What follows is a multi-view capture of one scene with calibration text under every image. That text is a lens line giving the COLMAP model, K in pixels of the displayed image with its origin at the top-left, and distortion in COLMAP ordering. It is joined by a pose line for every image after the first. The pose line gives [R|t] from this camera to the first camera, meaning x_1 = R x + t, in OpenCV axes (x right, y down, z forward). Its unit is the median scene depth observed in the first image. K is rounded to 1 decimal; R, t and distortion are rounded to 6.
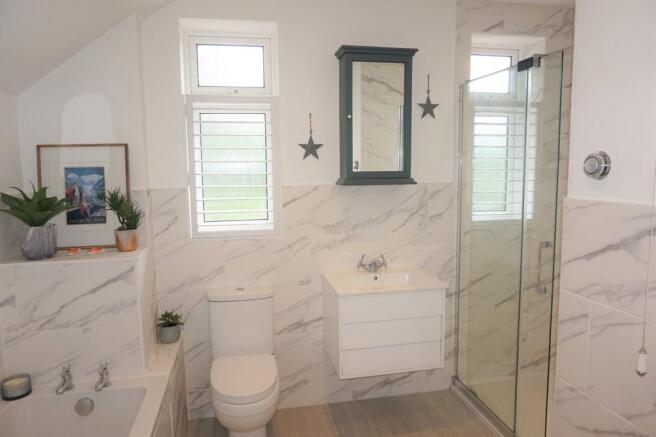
lens RADIAL K [[458.4, 0, 328.0], [0, 458.4, 218.5], [0, 0, 1]] dist [-0.005937, -0.000217]
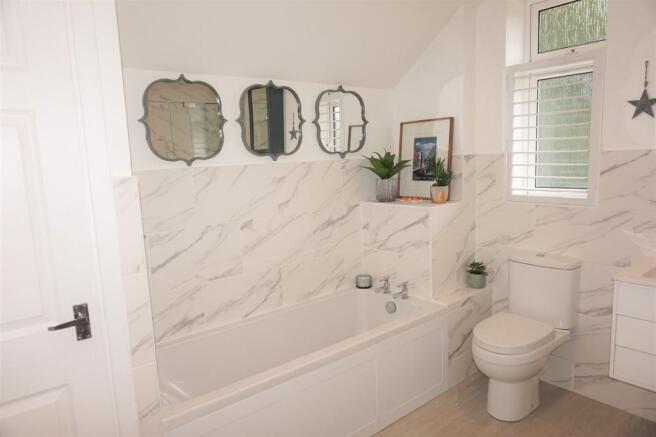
lens RADIAL K [[461.0, 0, 328.0], [0, 461.0, 218.5], [0, 0, 1]] dist [0.004252, 0.002416]
pose [[0.465961, 0.119062, -0.876758, 0.527995], [-0.066653, 0.992813, 0.099399, 0.006326], [0.882291, 0.012122, 0.470548, 0.129436]]
